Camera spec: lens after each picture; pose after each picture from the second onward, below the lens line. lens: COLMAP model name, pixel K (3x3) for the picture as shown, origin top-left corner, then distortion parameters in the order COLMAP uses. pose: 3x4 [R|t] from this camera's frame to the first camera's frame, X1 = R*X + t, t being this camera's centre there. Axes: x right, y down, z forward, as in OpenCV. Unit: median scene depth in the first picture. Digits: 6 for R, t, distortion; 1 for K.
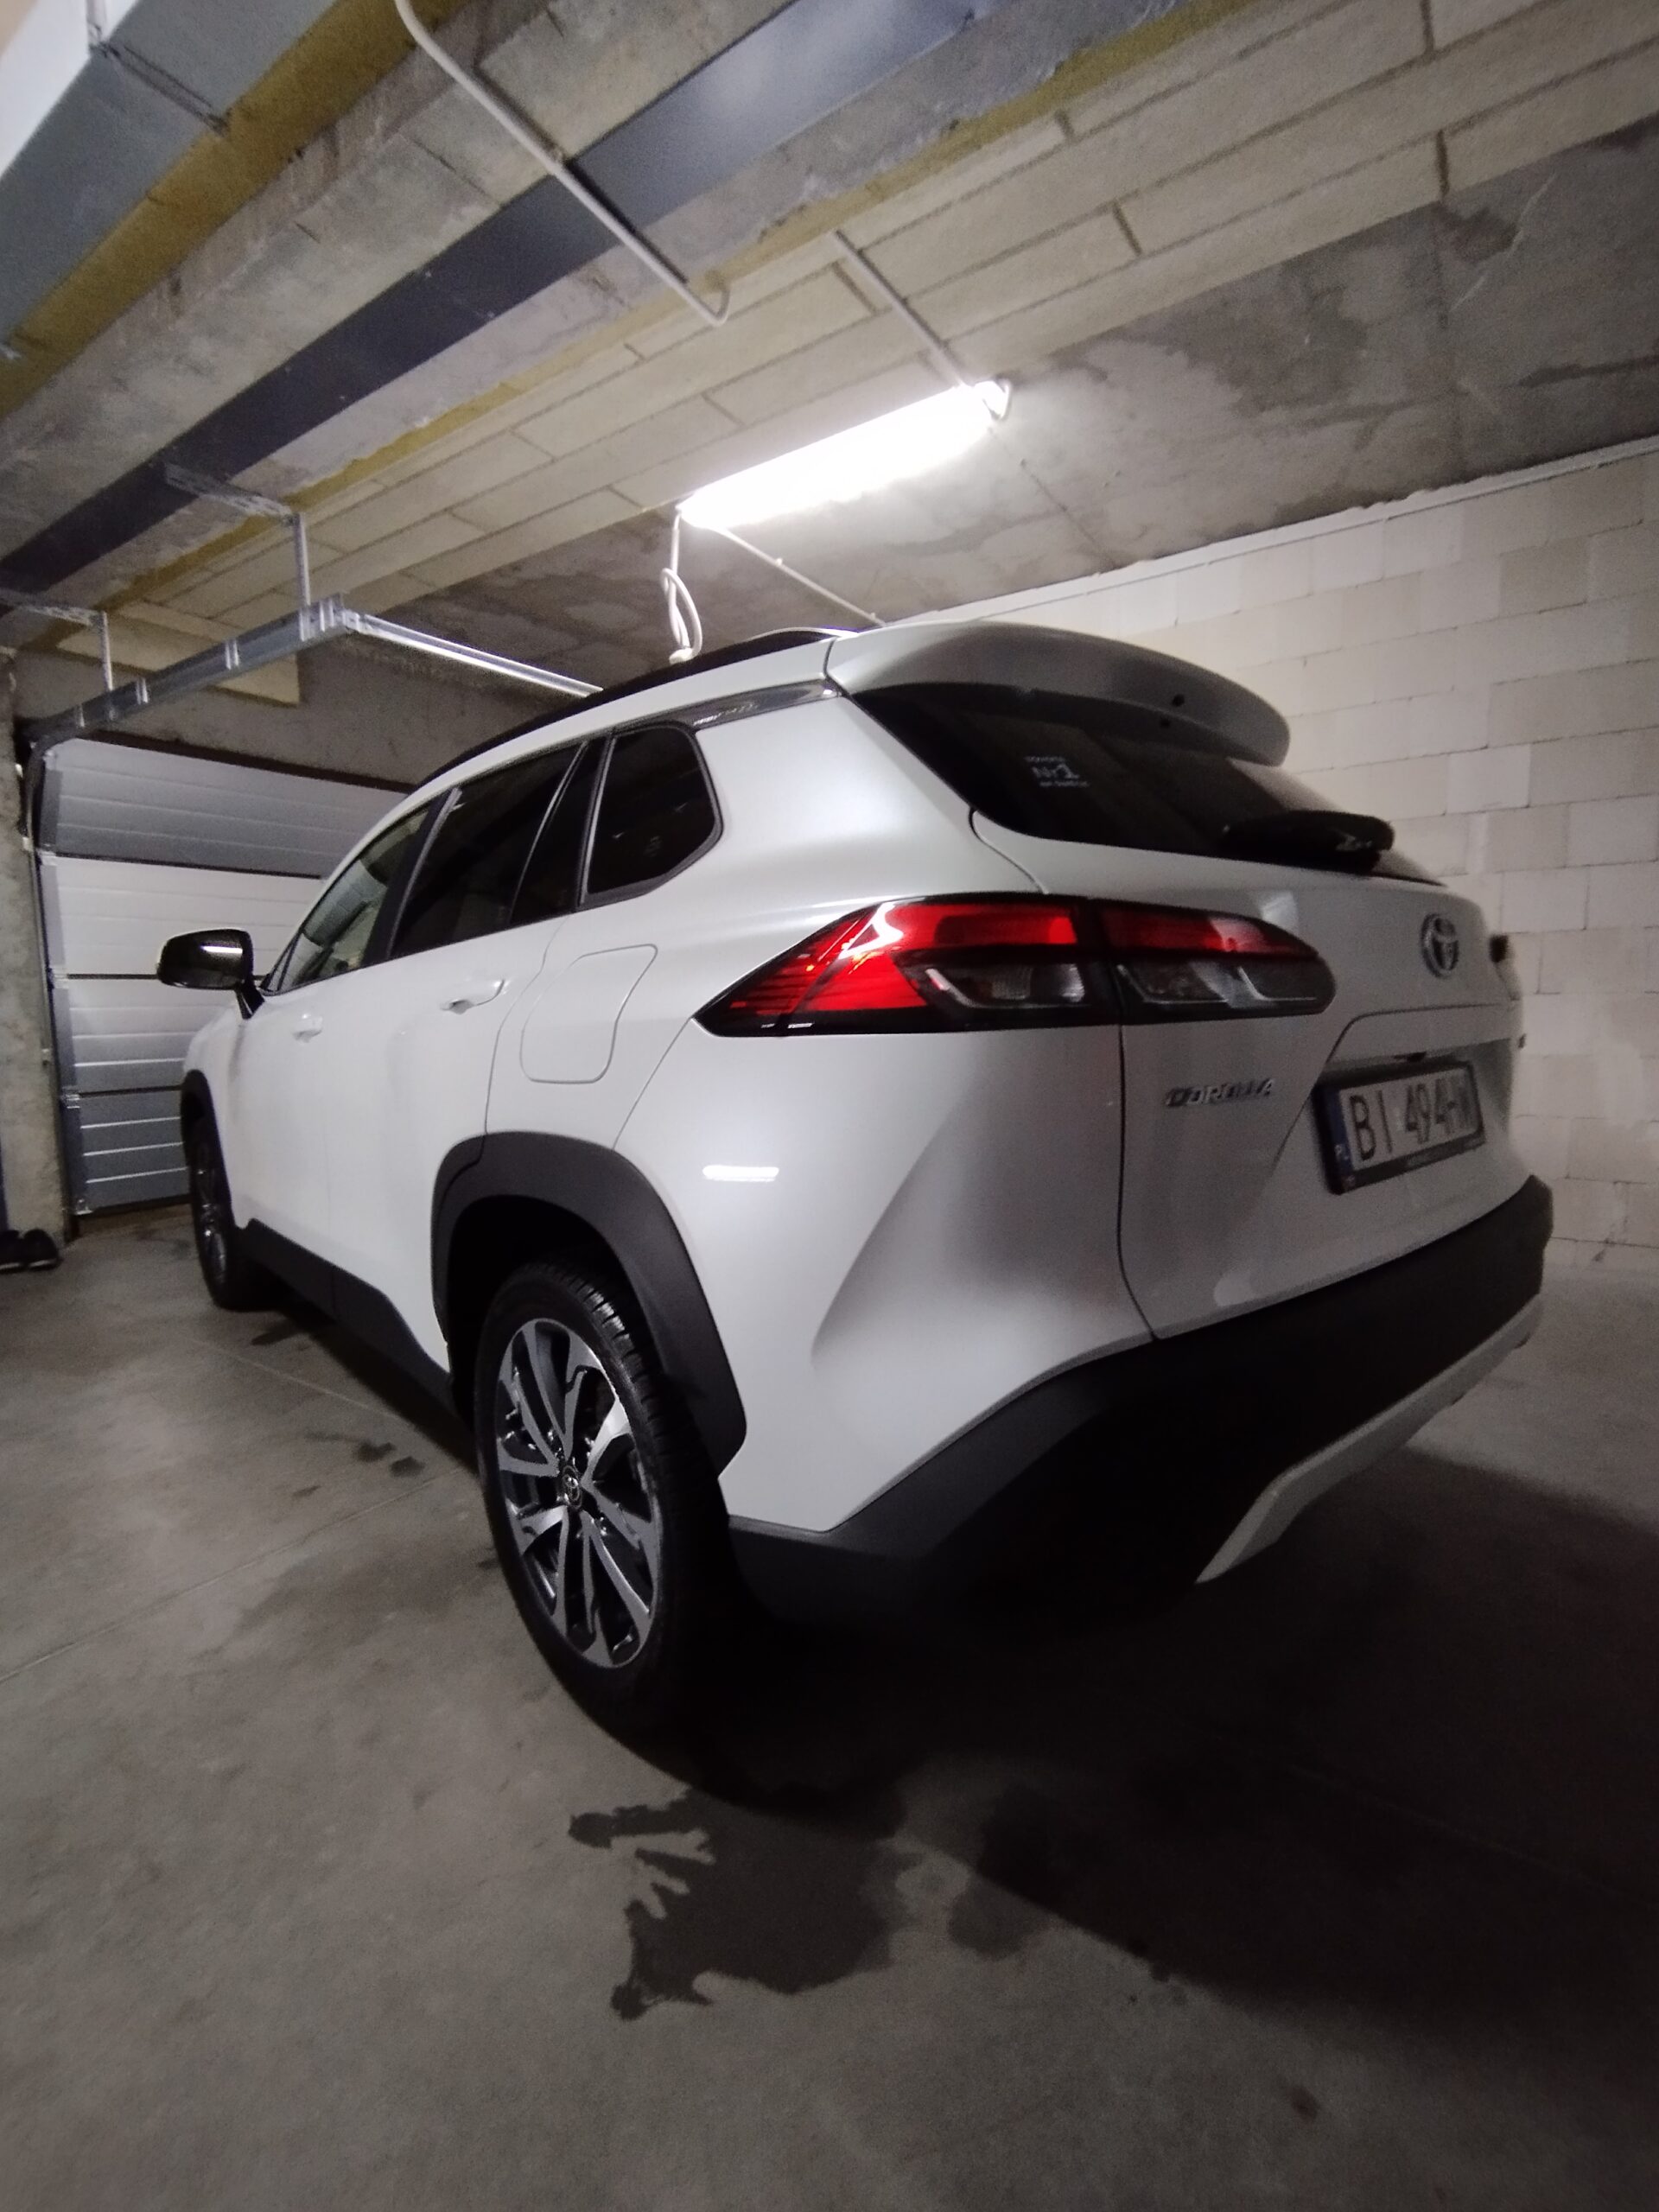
lens RADIAL K [[1009.1, 0, 829.5], [0, 1009.1, 1106.0], [0, 0, 1]] dist [-0.001282, -0.000095]
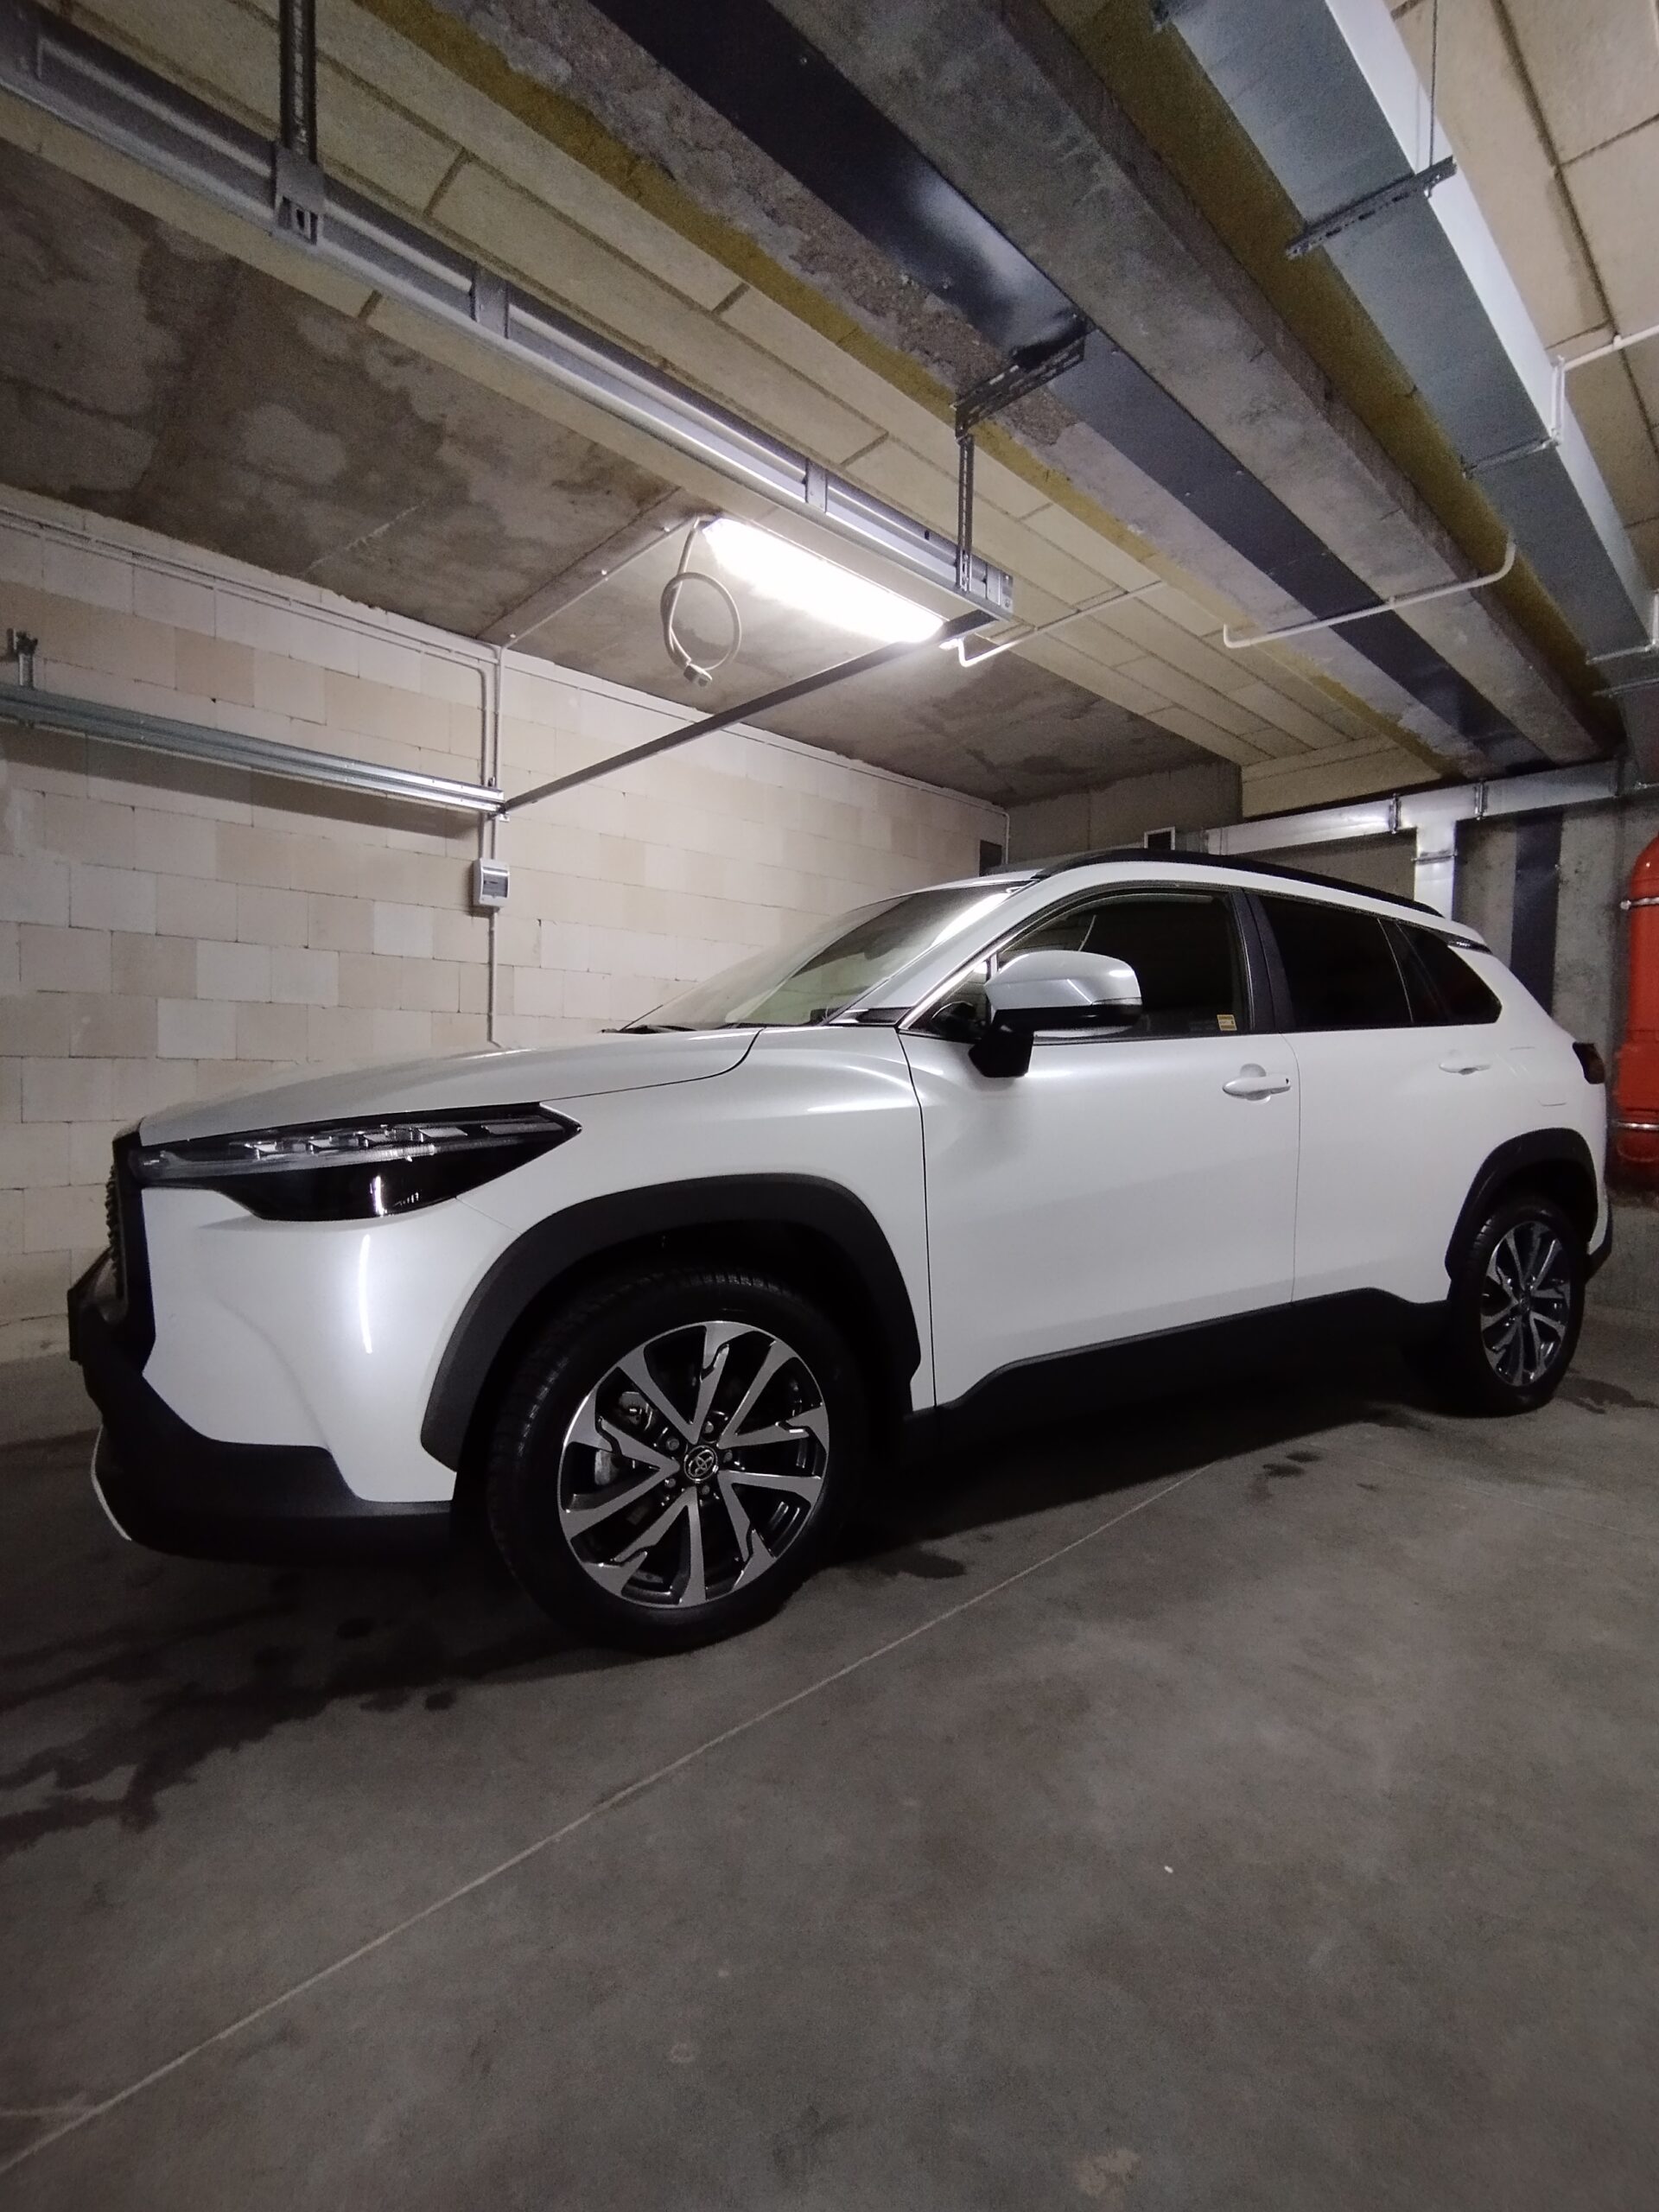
lens RADIAL K [[992.6, 0, 829.5], [0, 992.6, 1106.0], [0, 0, 1]] dist [0.020358, -0.000058]
pose [[0.204996, -0.027841, 0.978367, -1.549789], [0.087295, 0.996132, 0.010055, -0.111179], [-0.974862, 0.083346, 0.206634, 1.164197]]
